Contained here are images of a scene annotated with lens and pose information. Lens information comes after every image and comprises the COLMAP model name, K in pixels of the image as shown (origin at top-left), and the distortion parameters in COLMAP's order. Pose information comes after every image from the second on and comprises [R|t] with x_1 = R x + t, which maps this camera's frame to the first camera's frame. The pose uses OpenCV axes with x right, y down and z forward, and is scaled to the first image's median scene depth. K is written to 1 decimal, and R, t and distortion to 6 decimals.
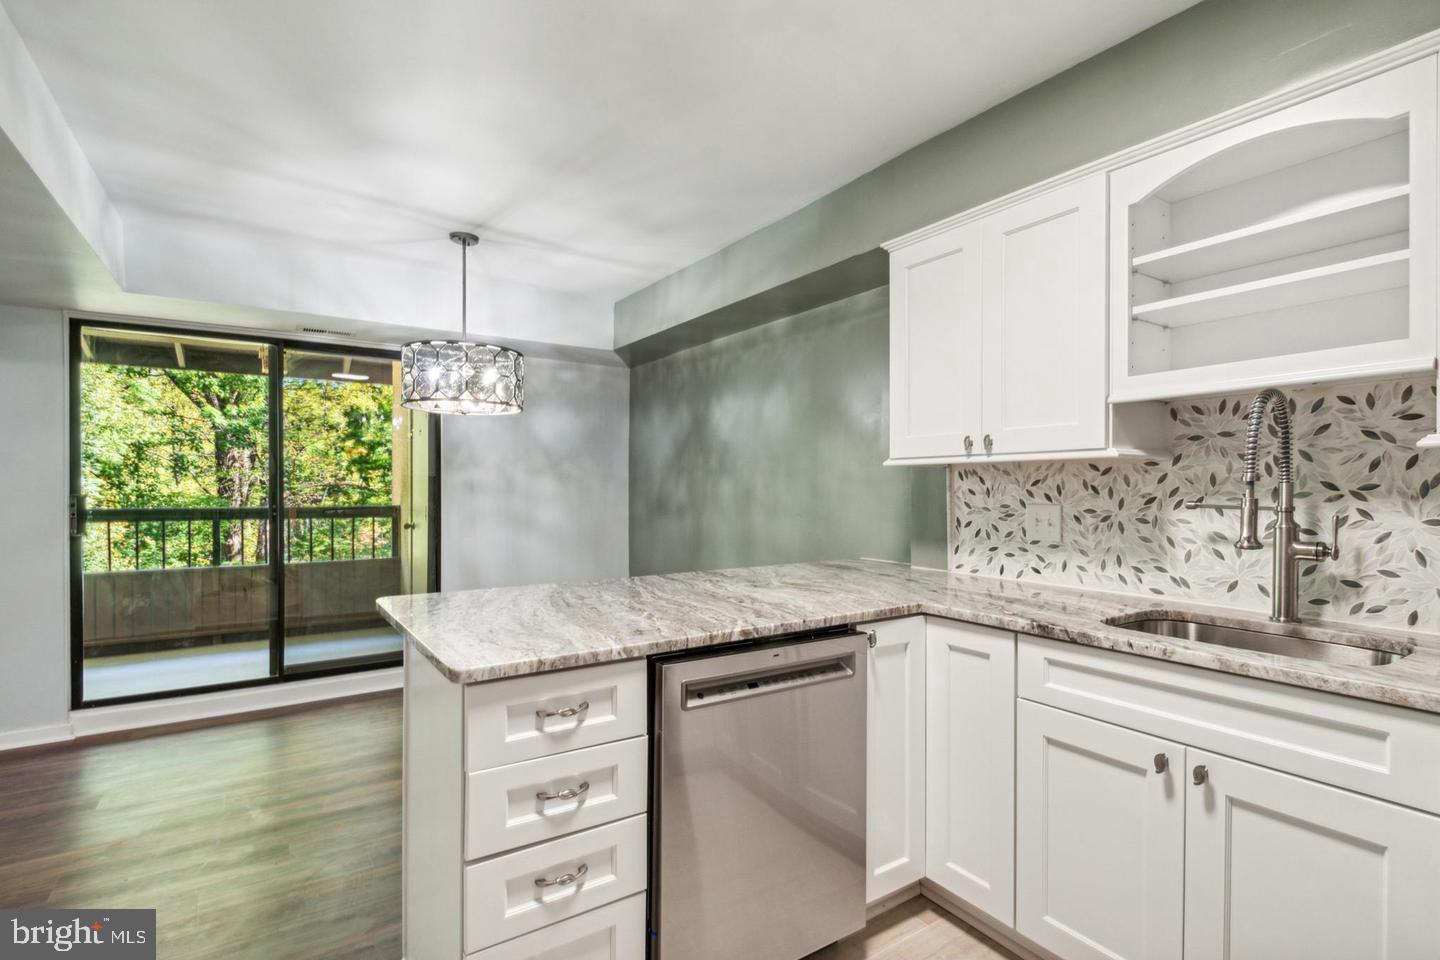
lens RADIAL K [[672.2, 0, 717.0], [0, 672.2, 490.5], [0, 0, 1]] dist [0.011700, -0.015039]
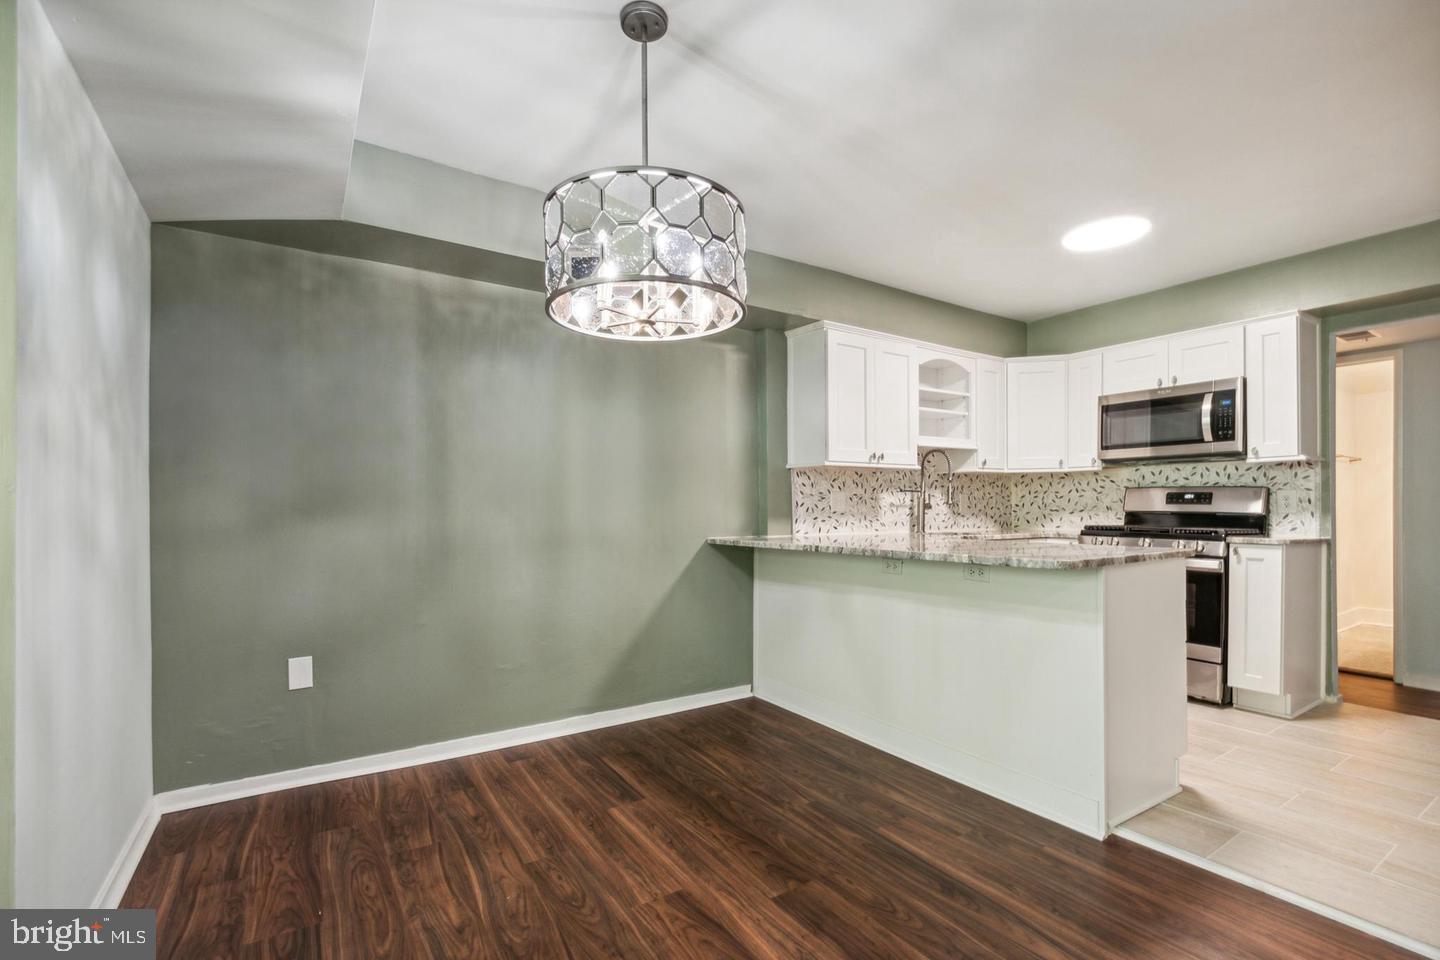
lens RADIAL K [[643.3, 0, 715.2], [0, 643.3, 507.6], [0, 0, 1]] dist [0.003998, -0.004818]
pose [[0.010712, -0.000627, 0.999942, -1.403928], [0.009983, 0.999950, 0.000520, 0.064925], [-0.999893, 0.009977, 0.010718, 1.423265]]
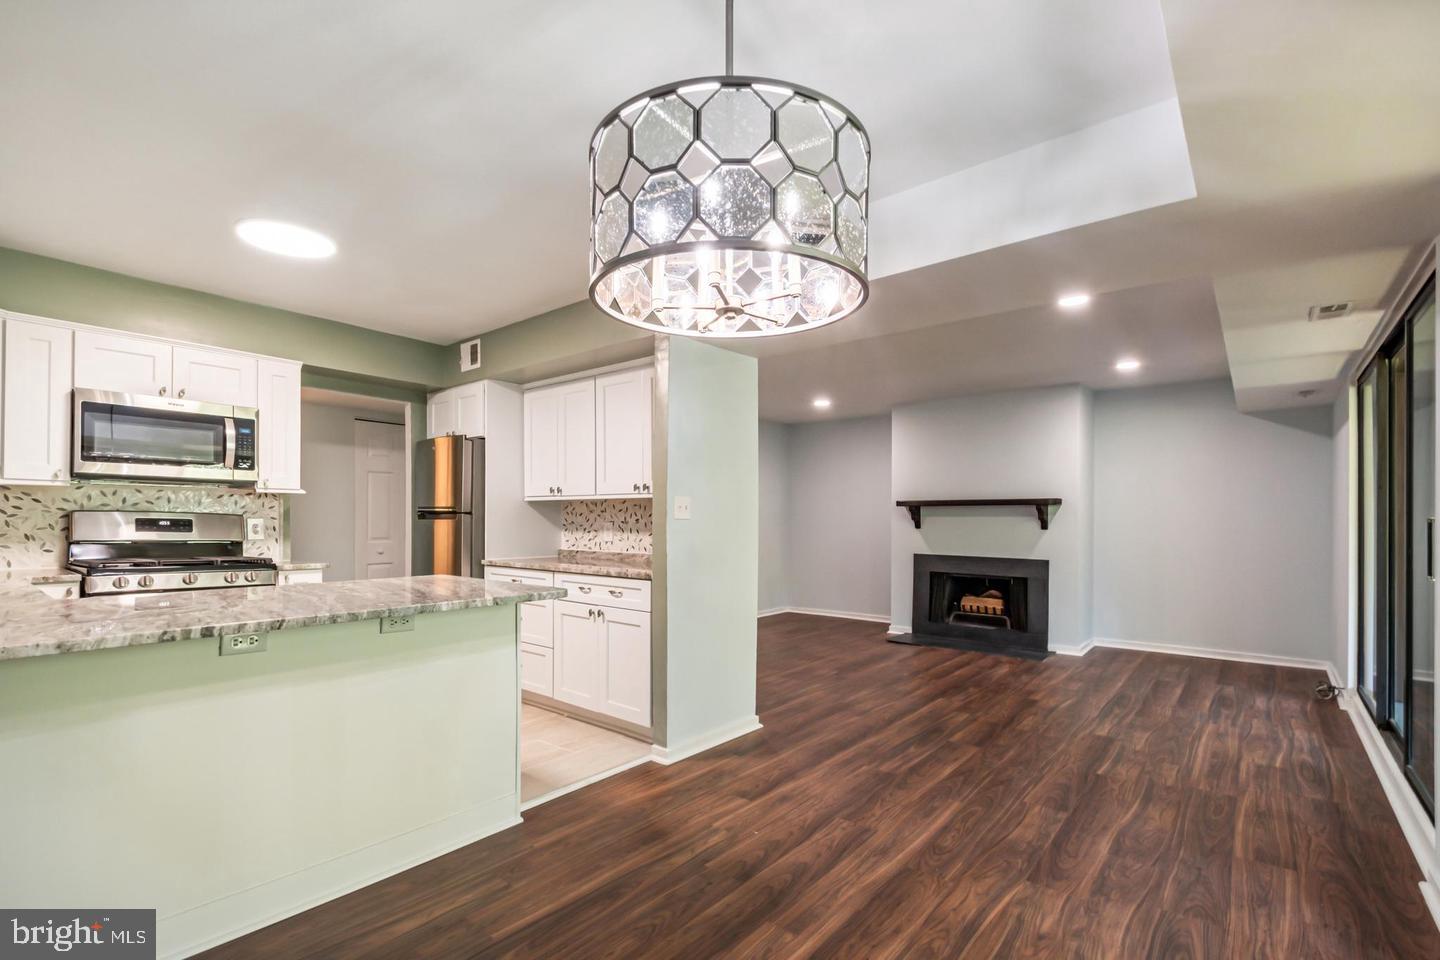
lens RADIAL K [[643.3, 0, 715.2], [0, 643.3, 507.6], [0, 0, 1]] dist [0.003998, -0.004818]
pose [[-0.960557, -0.012279, -0.277812, -0.417023], [-0.008760, 0.999865, -0.013906, 0.017236], [0.277946, -0.010923, -0.960535, 2.088042]]
